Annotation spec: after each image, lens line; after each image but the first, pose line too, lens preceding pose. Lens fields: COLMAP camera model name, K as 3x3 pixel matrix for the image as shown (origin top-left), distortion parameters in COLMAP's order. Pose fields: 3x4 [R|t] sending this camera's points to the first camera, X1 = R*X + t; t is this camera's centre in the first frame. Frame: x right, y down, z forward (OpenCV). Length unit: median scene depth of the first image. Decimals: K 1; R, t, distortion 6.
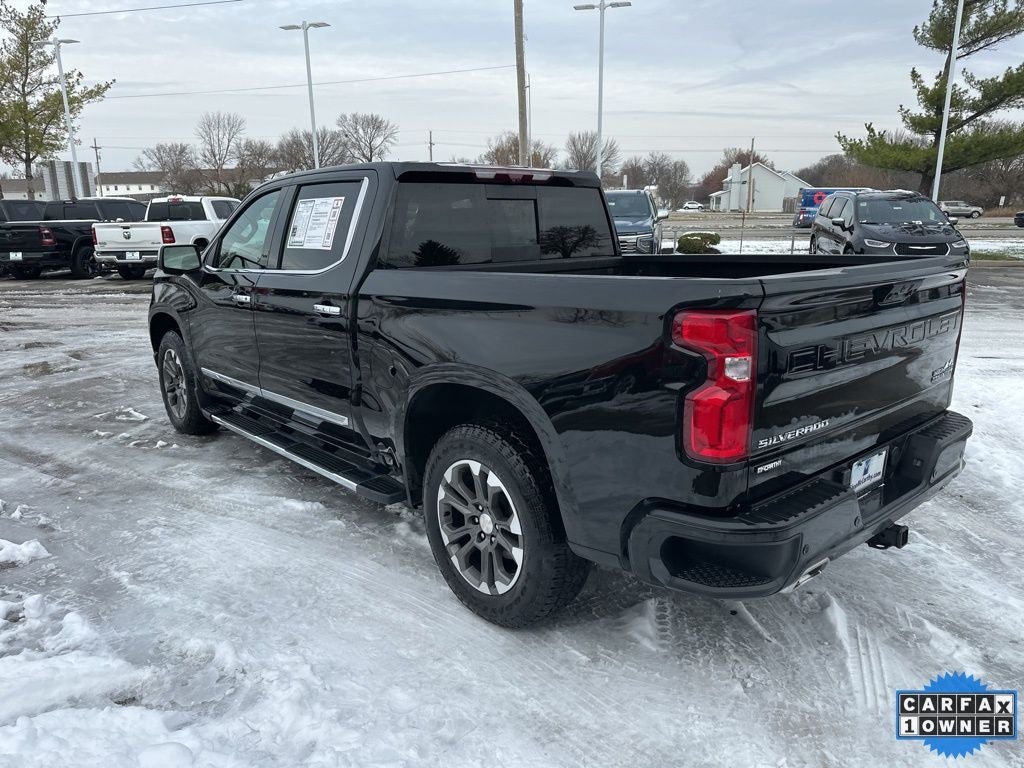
lens RADIAL K [[720.8, 0, 512.1], [0, 720.8, 394.1], [0, 0, 1]] dist [0.042262, -0.050561]
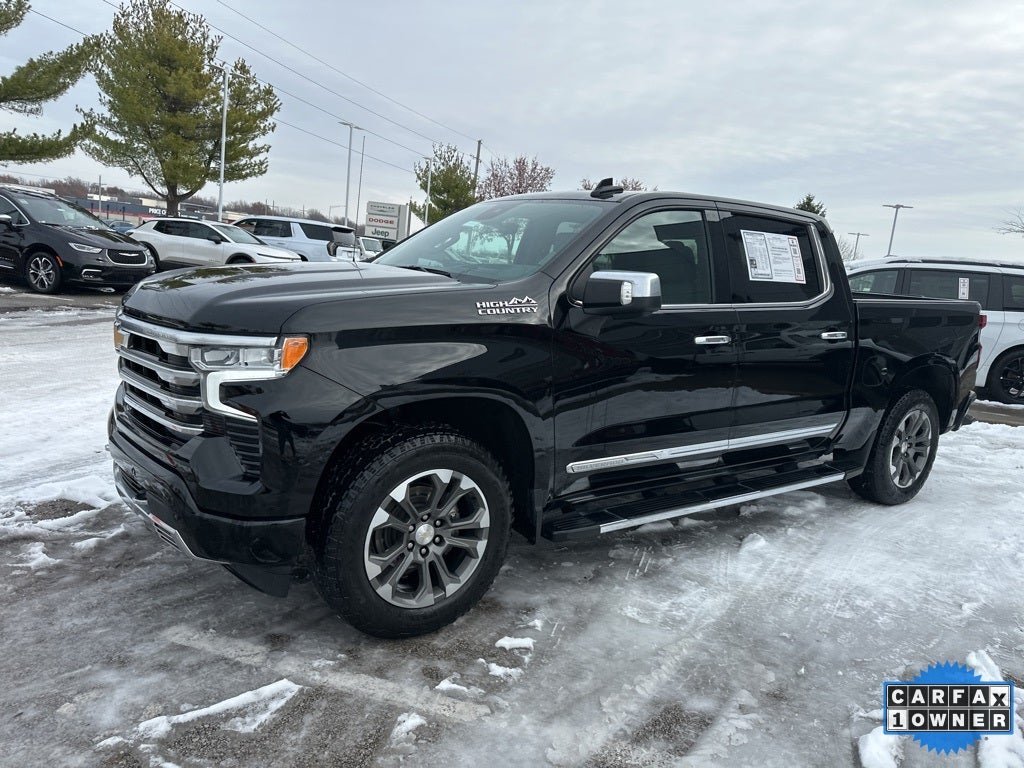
lens RADIAL K [[716.4, 0, 510.1], [0, 716.4, 386.7], [0, 0, 1]] dist [0.049927, -0.058052]
pose [[0.097193, -0.150644, 0.983799, -1.348916], [0.153292, 0.978950, 0.134757, -0.252400], [-0.983390, 0.137711, 0.118239, 1.278386]]
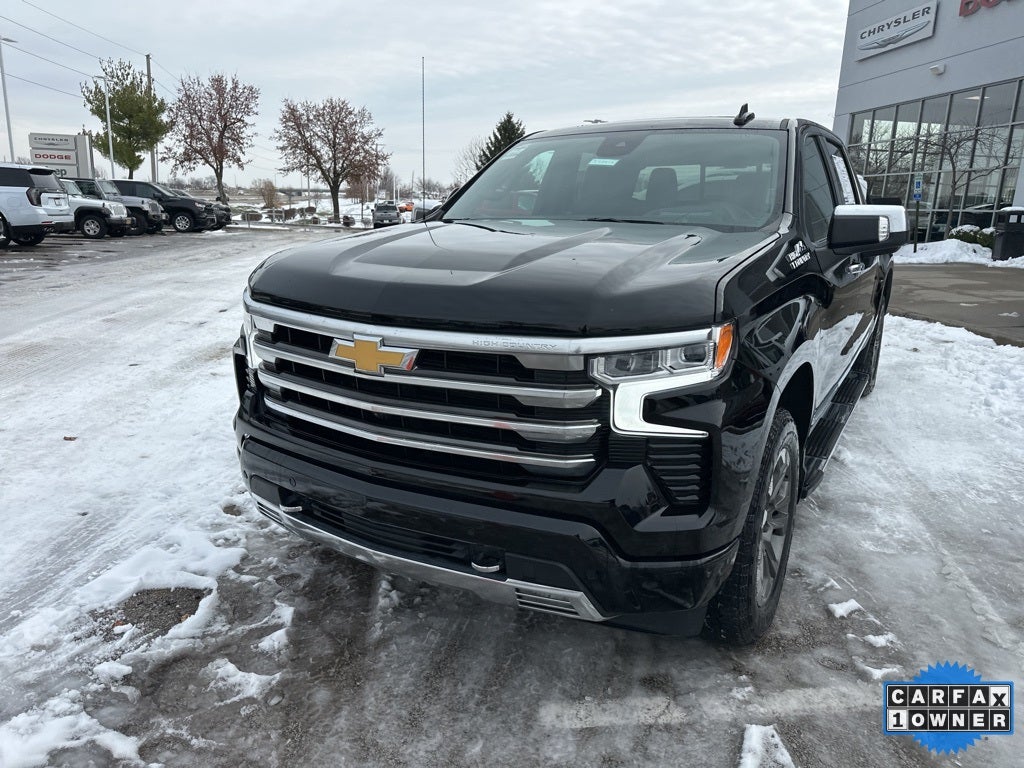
lens RADIAL K [[723.2, 0, 514.9], [0, 723.2, 384.2], [0, 0, 1]] dist [0.040228, -0.058670]
pose [[-0.312567, -0.225274, 0.922797, -1.174818], [0.214543, 0.929626, 0.299611, -0.380908], [-0.925350, 0.291628, -0.242240, 1.794770]]
